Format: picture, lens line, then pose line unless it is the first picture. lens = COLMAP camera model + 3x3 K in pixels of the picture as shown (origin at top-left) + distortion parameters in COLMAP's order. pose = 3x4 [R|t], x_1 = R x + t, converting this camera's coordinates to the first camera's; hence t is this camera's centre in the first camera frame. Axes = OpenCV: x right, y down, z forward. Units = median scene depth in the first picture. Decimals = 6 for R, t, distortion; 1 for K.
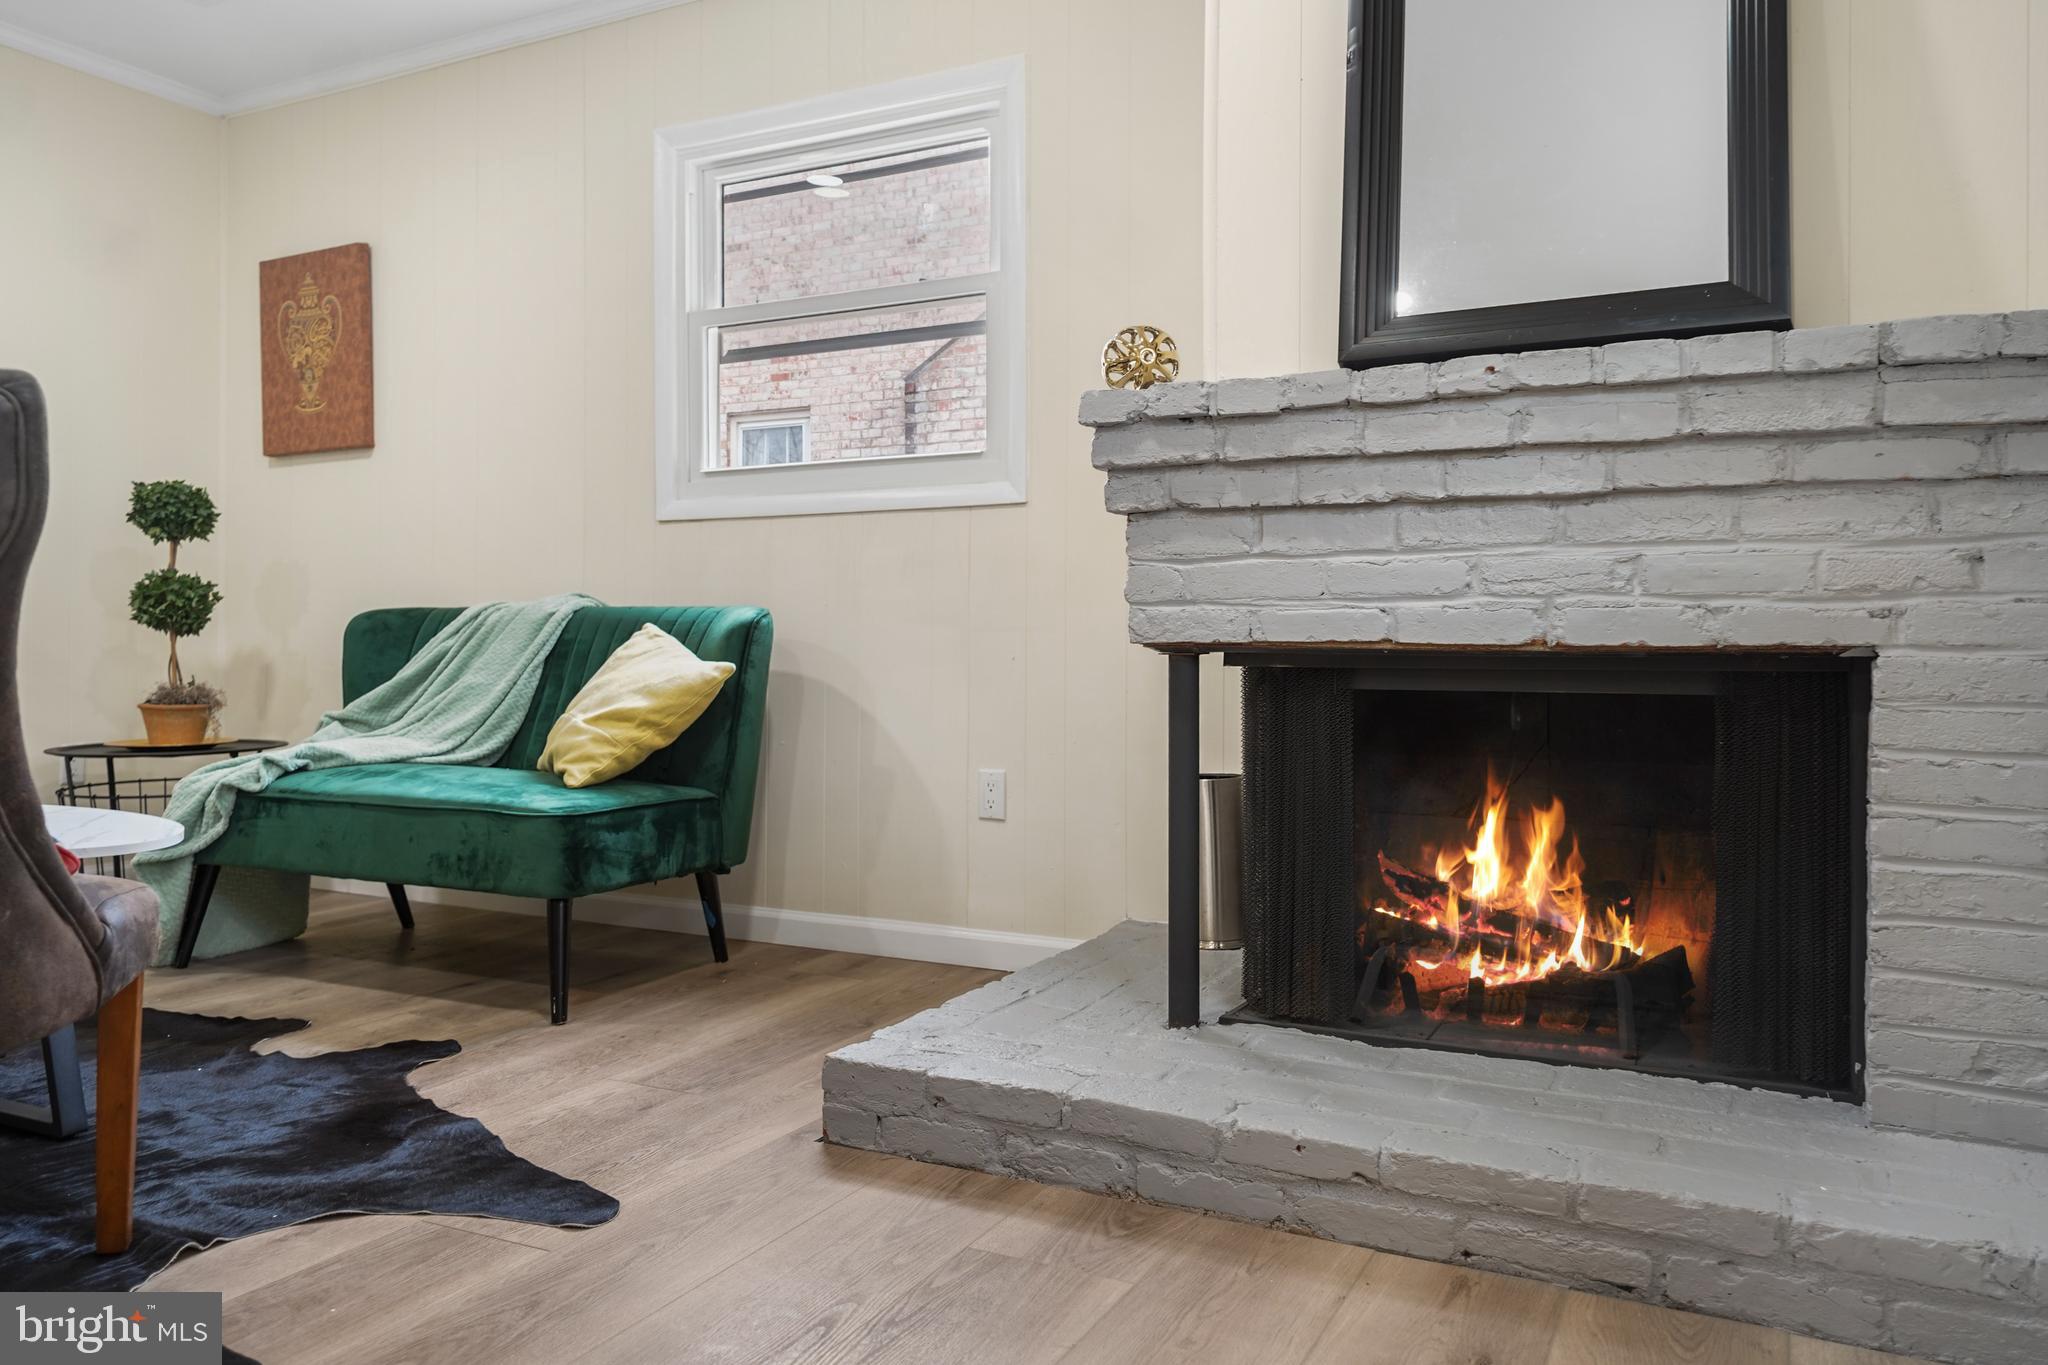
lens RADIAL K [[1490.3, 0, 1021.1], [0, 1490.3, 676.3], [0, 0, 1]] dist [-0.008789, -0.002134]
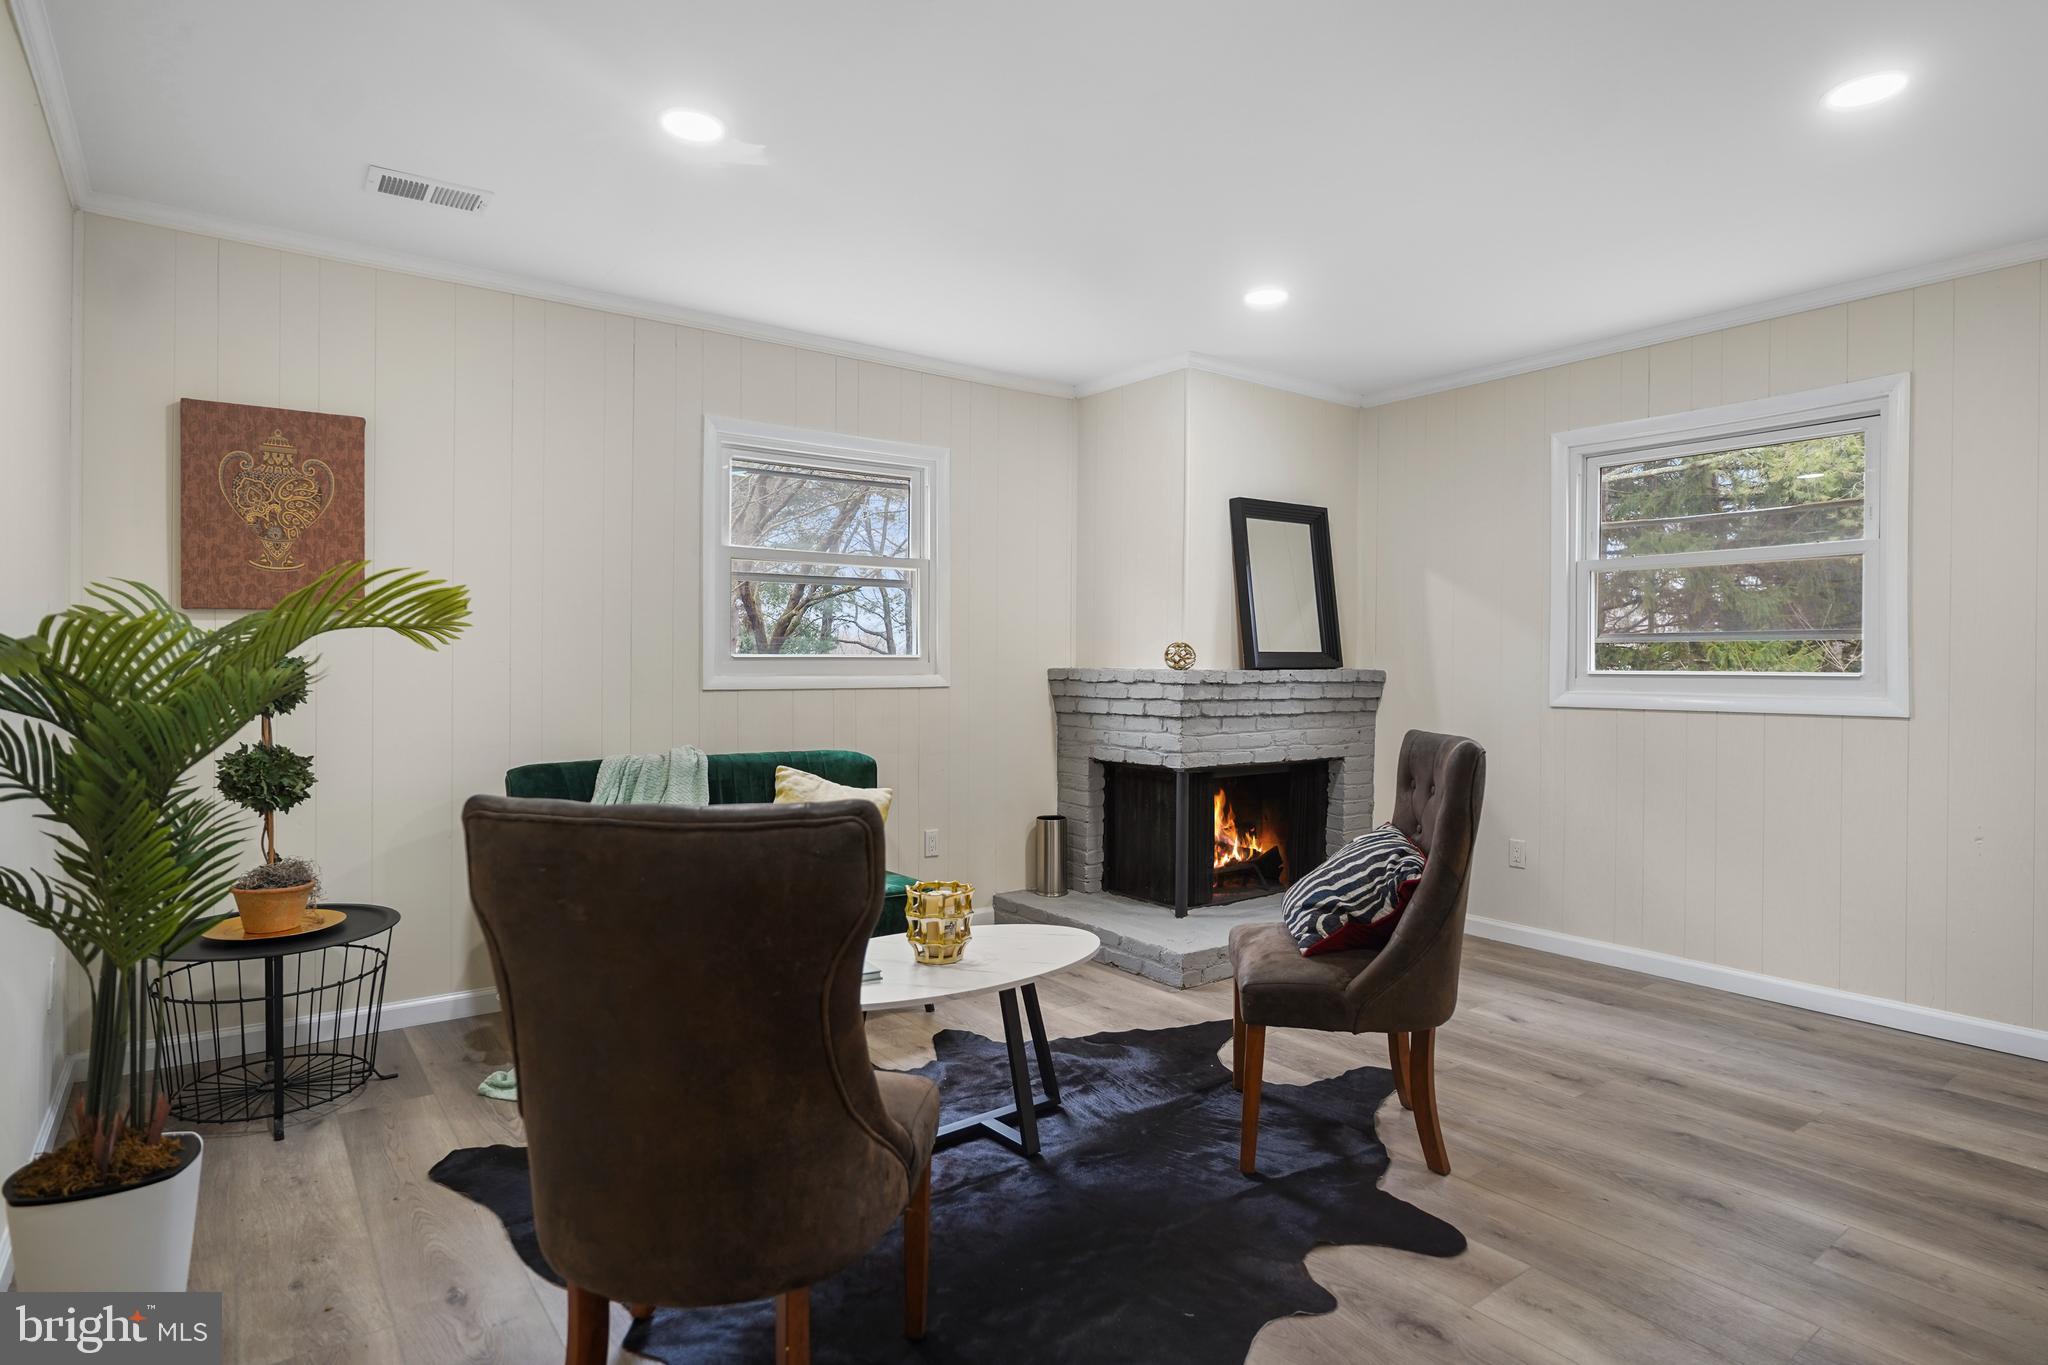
lens RADIAL K [[1084.6, 0, 1024.0], [0, 1084.6, 682.5], [0, 0, 1]] dist [-0.002499, -0.001035]
pose [[0.423152, -0.018285, 0.905874, -1.664797], [0.014597, 0.999804, 0.013363, -0.191187], [-0.905941, 0.007569, 0.423336, 0.447987]]
